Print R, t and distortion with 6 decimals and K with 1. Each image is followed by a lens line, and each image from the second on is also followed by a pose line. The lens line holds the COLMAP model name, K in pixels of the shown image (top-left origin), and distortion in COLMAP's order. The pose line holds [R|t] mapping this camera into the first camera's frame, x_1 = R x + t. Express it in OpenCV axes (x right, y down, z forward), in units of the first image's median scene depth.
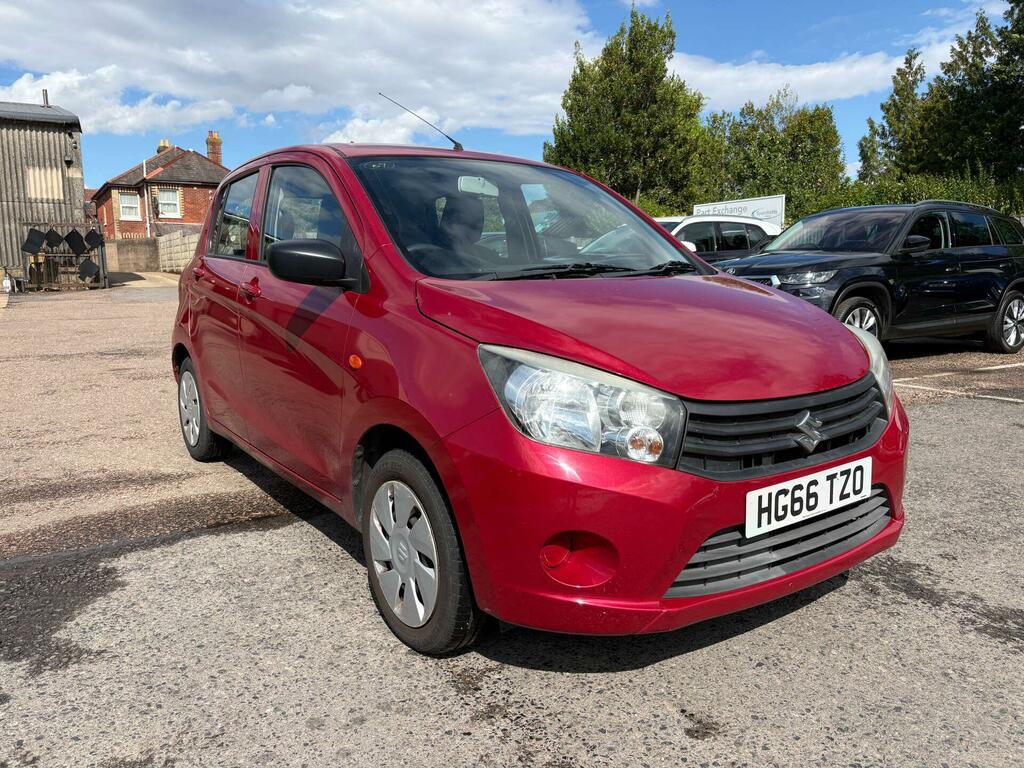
lens RADIAL K [[814.5, 0, 499.5], [0, 814.5, 382.7], [0, 0, 1]] dist [0.075330, -0.114204]
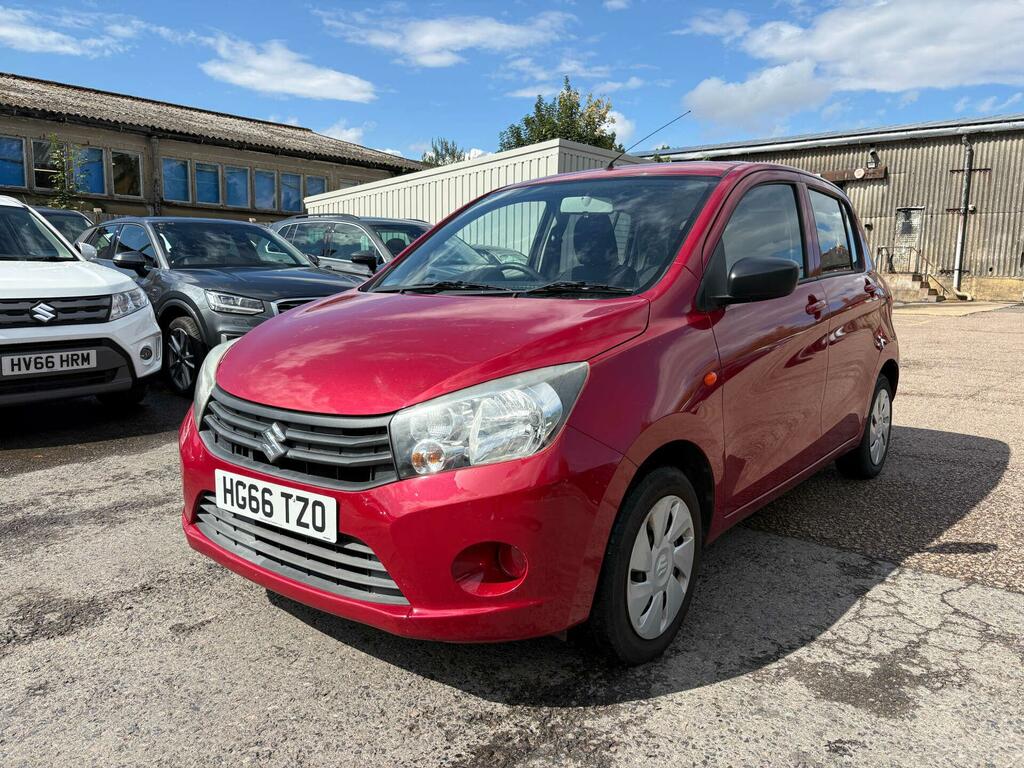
lens RADIAL K [[814.5, 0, 499.5], [0, 814.5, 382.7], [0, 0, 1]] dist [0.075330, -0.114204]
pose [[0.256284, 0.147700, -0.955250, 1.402695], [-0.156904, 0.981506, 0.109664, -0.172157], [0.953782, 0.121778, 0.274719, 0.948883]]
